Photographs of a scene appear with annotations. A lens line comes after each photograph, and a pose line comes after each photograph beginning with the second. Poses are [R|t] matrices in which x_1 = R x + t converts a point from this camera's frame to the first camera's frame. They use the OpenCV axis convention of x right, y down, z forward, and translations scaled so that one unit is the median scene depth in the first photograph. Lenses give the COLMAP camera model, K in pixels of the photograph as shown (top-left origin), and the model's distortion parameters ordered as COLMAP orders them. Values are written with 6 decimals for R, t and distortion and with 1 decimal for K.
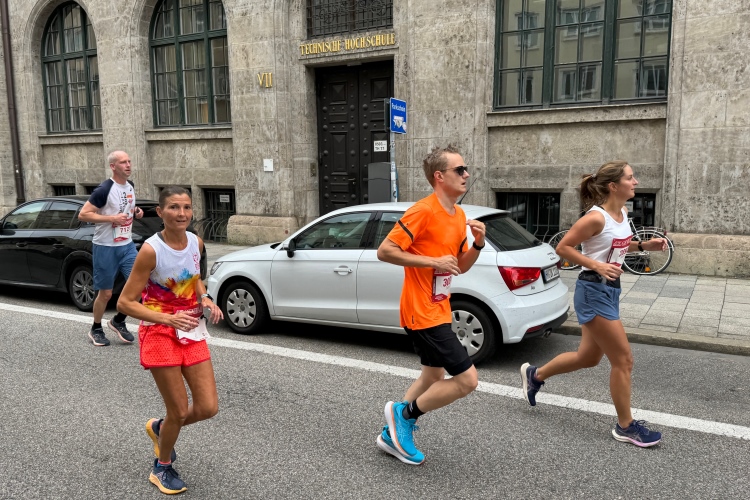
lens RADIAL K [[509.8, 0, 375.0], [0, 509.8, 250.0], [0, 0, 1]] dist [0.026391, -0.001769]
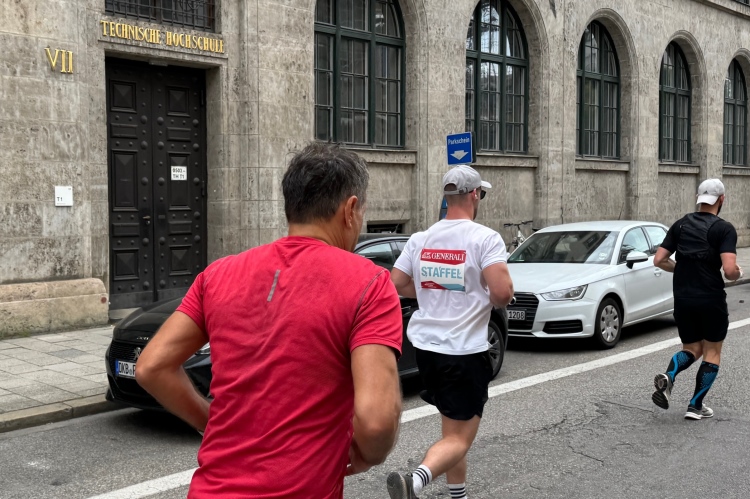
lens RADIAL K [[609.2, 0, 375.0], [0, 609.2, 249.5], [0, 0, 1]] dist [0.011397, -0.002351]
pose [[0.467537, -0.063992, 0.881654, -0.709912], [0.144621, 0.989475, -0.004873, -0.046844], [-0.872063, 0.129784, 0.471871, 0.349920]]
